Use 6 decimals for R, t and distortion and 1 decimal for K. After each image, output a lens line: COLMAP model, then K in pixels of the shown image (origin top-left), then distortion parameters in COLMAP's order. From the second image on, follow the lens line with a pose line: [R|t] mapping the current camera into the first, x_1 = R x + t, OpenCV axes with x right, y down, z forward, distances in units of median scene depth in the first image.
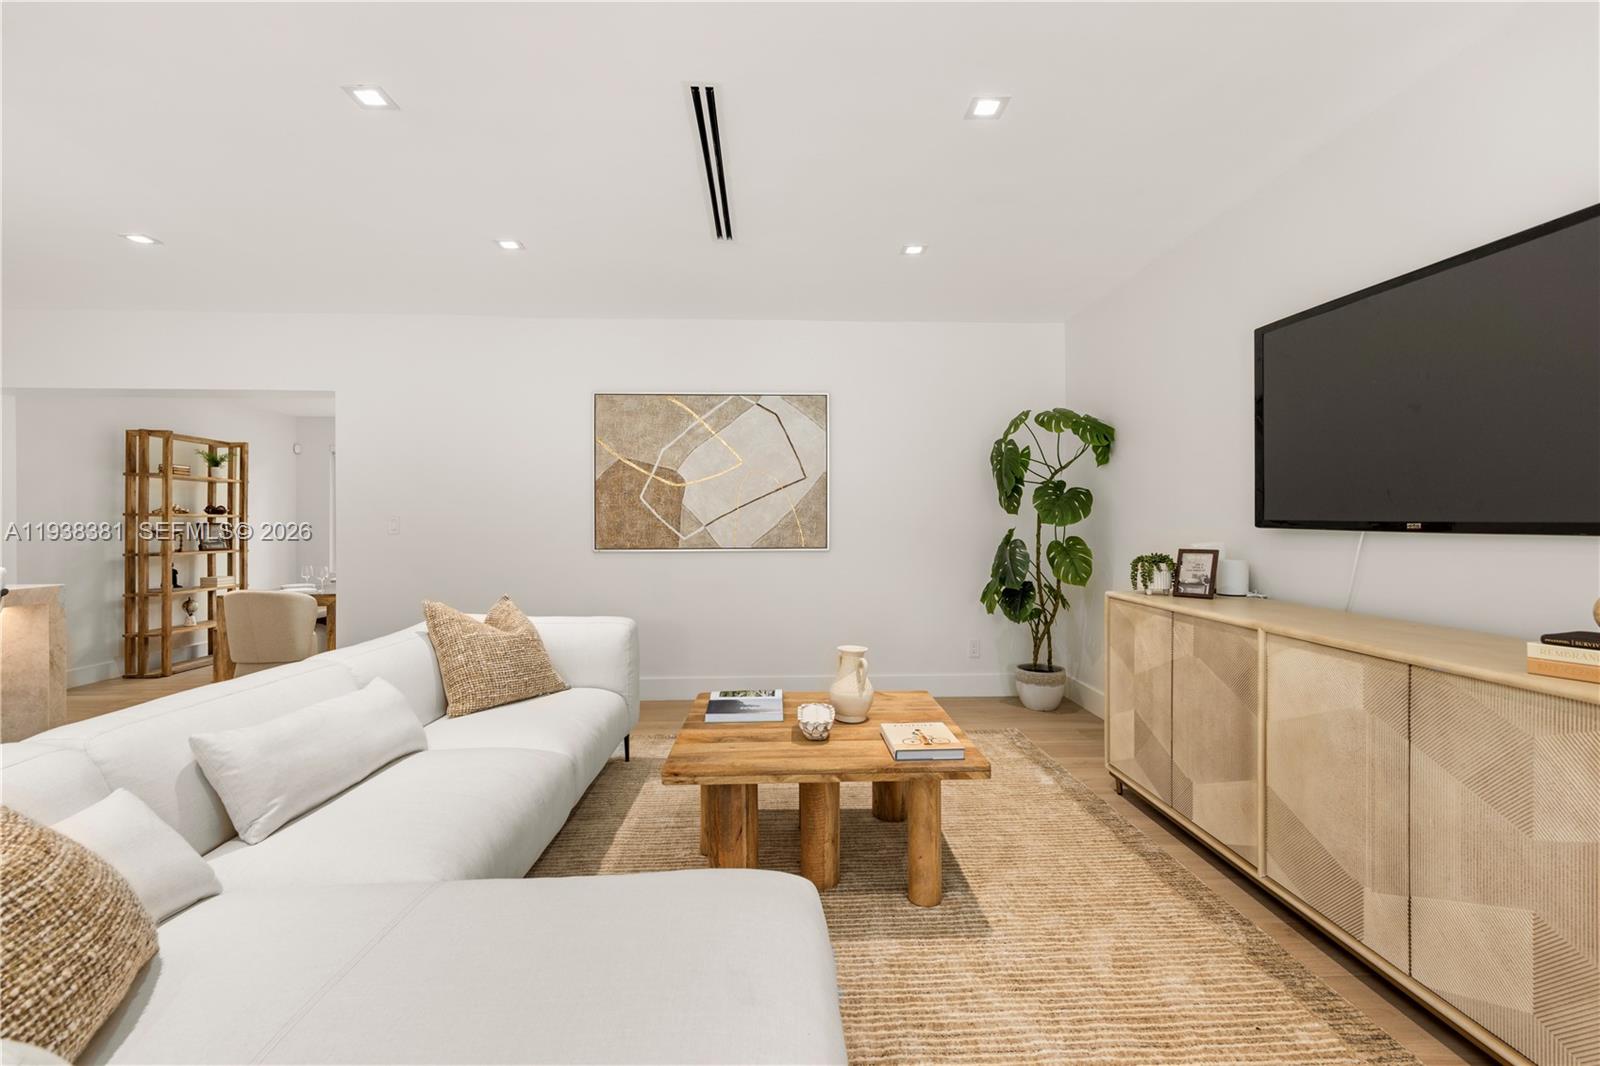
lens RADIAL K [[720.5, 0, 796.9], [0, 720.5, 520.7], [0, 0, 1]] dist [0.009097, -0.000766]
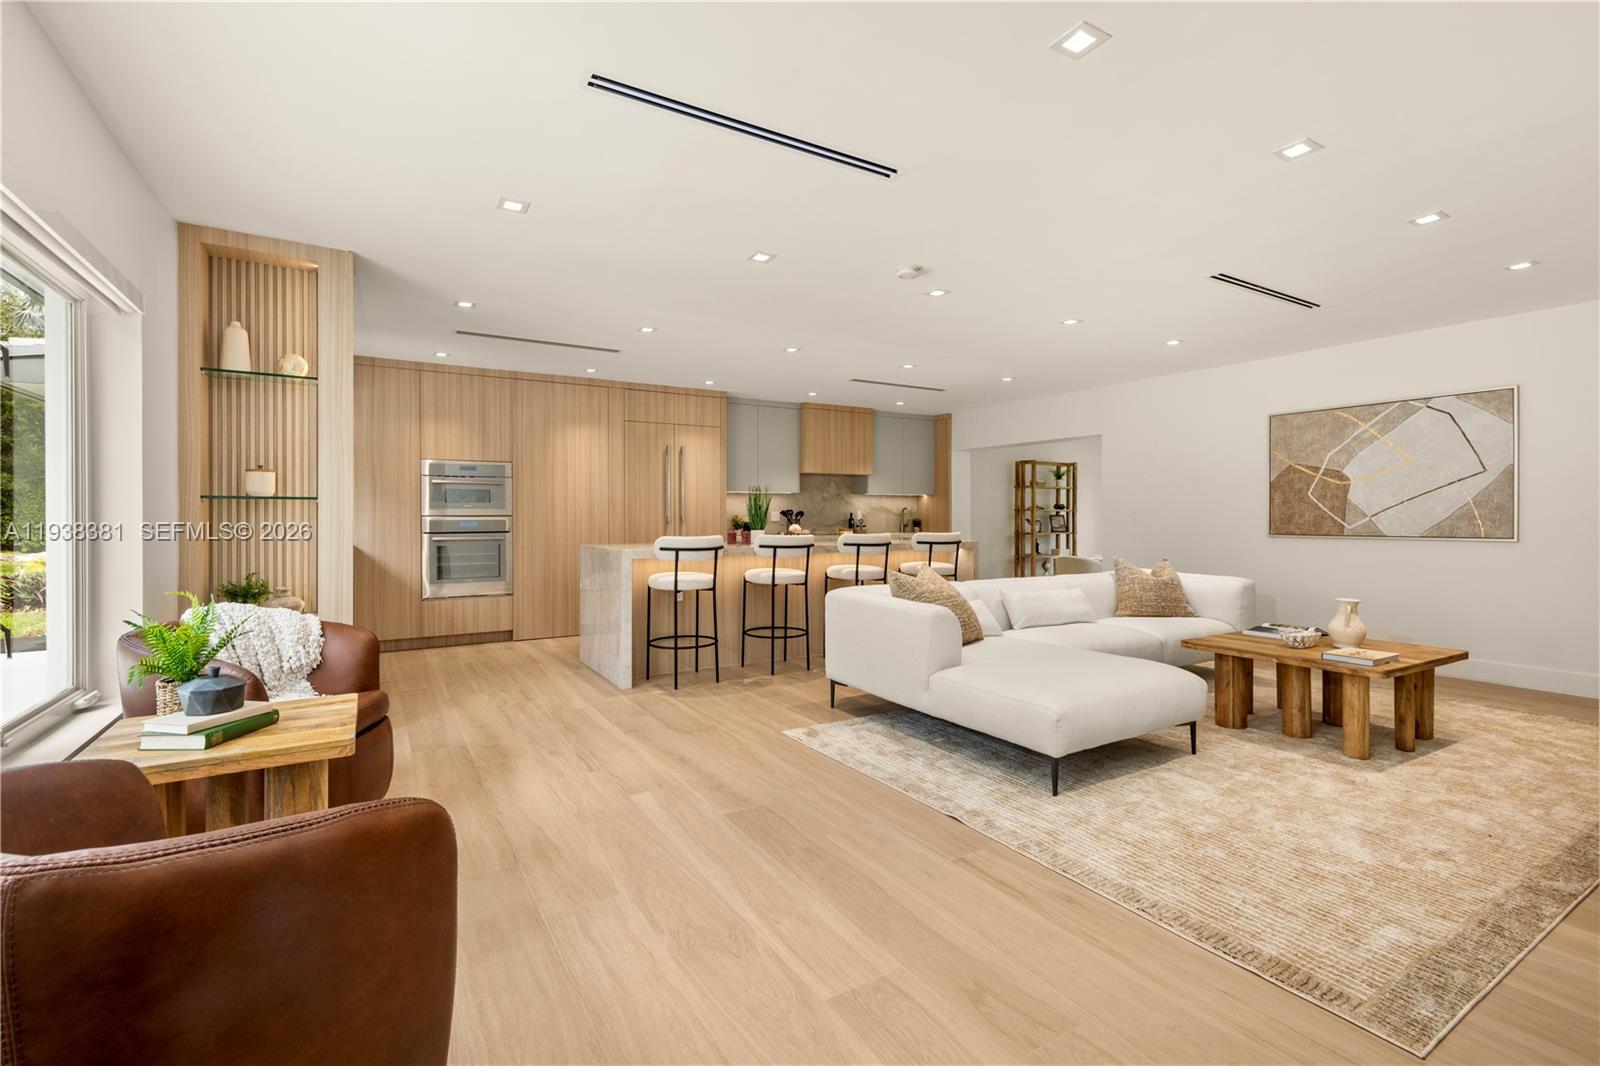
lens RADIAL K [[720.5, 0, 805.8], [0, 720.5, 523.3], [0, 0, 1]] dist [0.009097, -0.000766]
pose [[0.486426, 0.009210, -0.873673, 0.453137], [0.002821, 0.999923, 0.012112, 0.000818], [0.873717, -0.008356, 0.486362, -0.371886]]
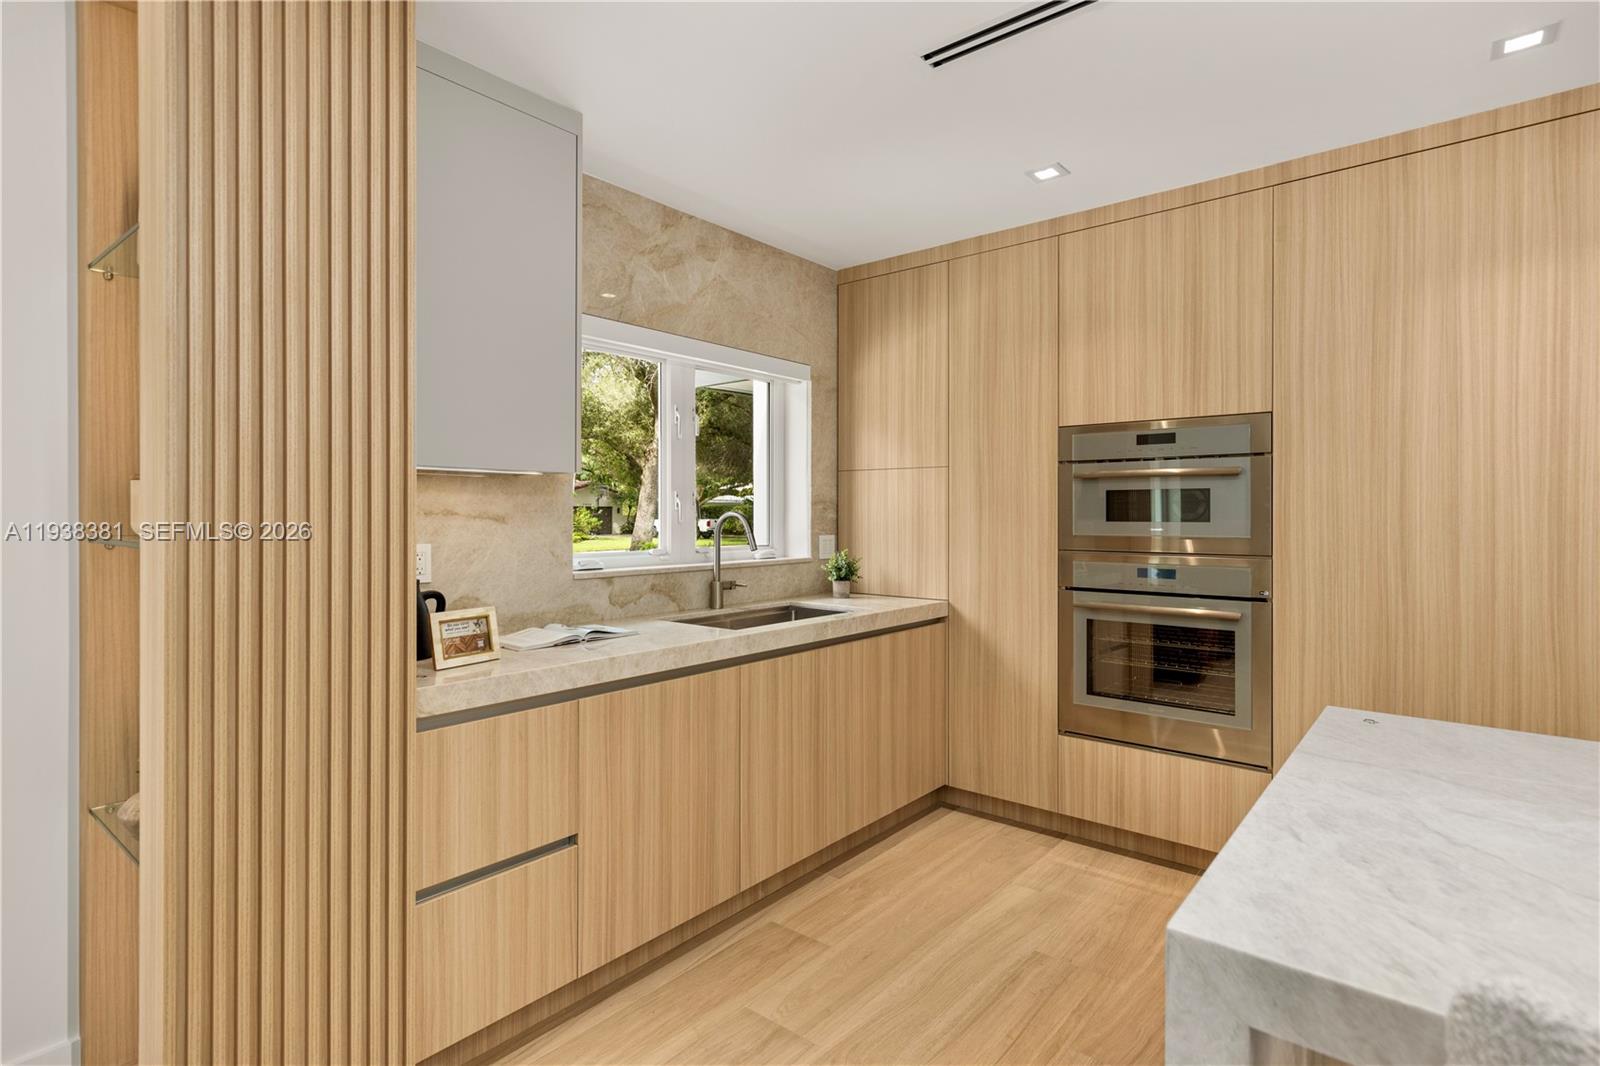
lens RADIAL K [[807.8, 0, 793.6], [0, 807.8, 512.2], [0, 0, 1]] dist [0.002573, 0.001541]
pose [[-0.675097, 0.000809, -0.737728, -0.399787], [0.000758, 1.000000, 0.000403, -0.031505], [0.737728, -0.000287, -0.675098, -0.046215]]
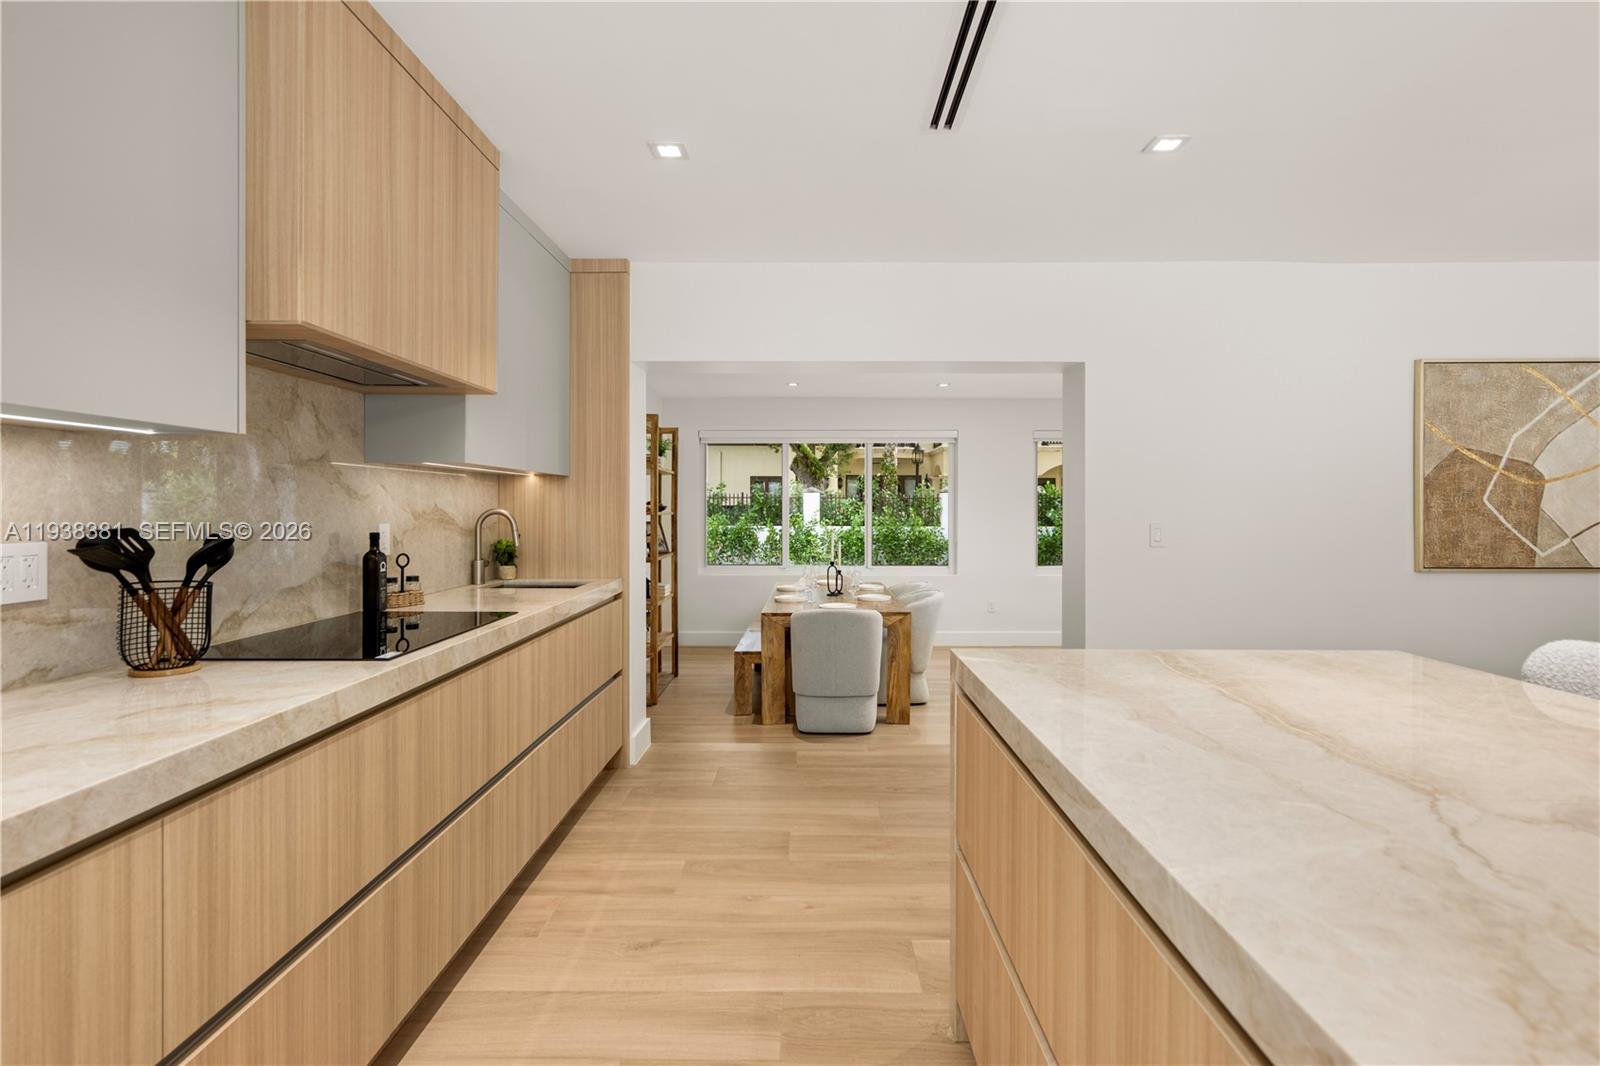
lens RADIAL K [[761.1, 0, 804.0], [0, 761.1, 510.8], [0, 0, 1]] dist [0.005944, 0.000650]
pose [[0.998994, 0.003190, -0.044736, -0.882601], [-0.002926, 0.999978, 0.005969, -0.023289], [0.044754, -0.005832, 0.998981, 0.169805]]
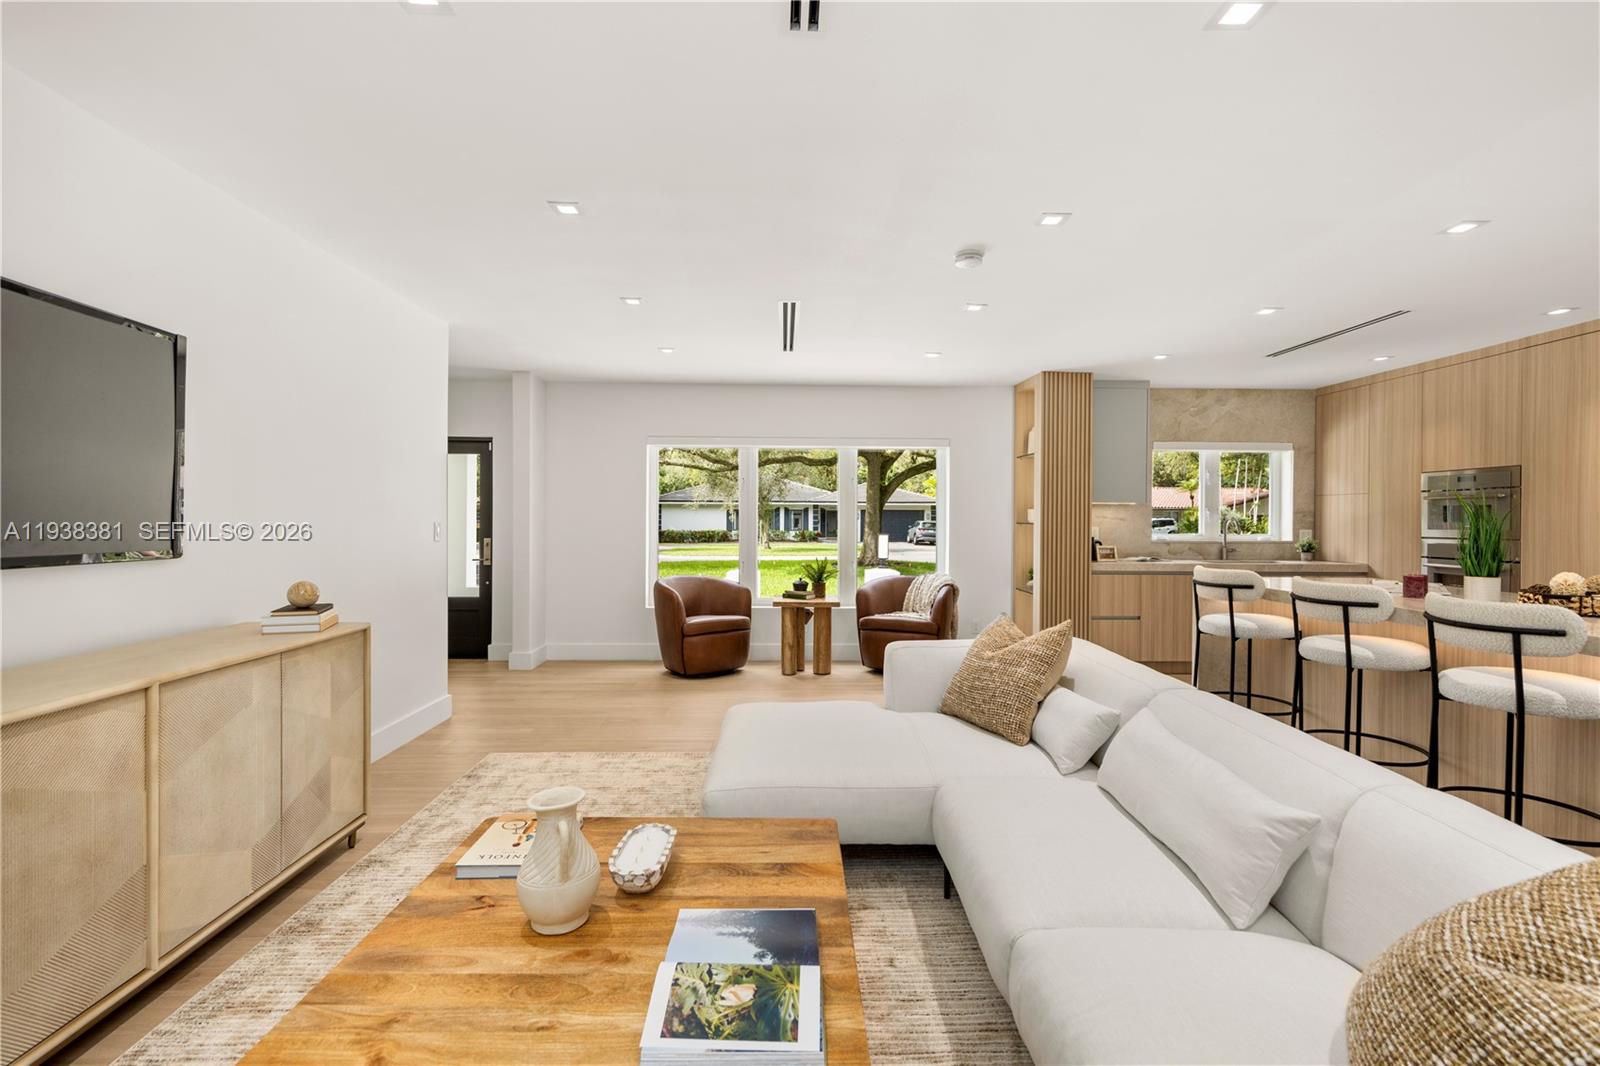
lens RADIAL K [[720.5, 0, 818.9], [0, 720.5, 524.9], [0, 0, 1]] dist [0.009097, -0.000766]
pose [[-0.999971, -0.001958, -0.007345, -0.072724], [-0.002012, 0.999970, 0.007463, -0.025754], [0.007330, 0.007477, -0.999945, 0.825617]]
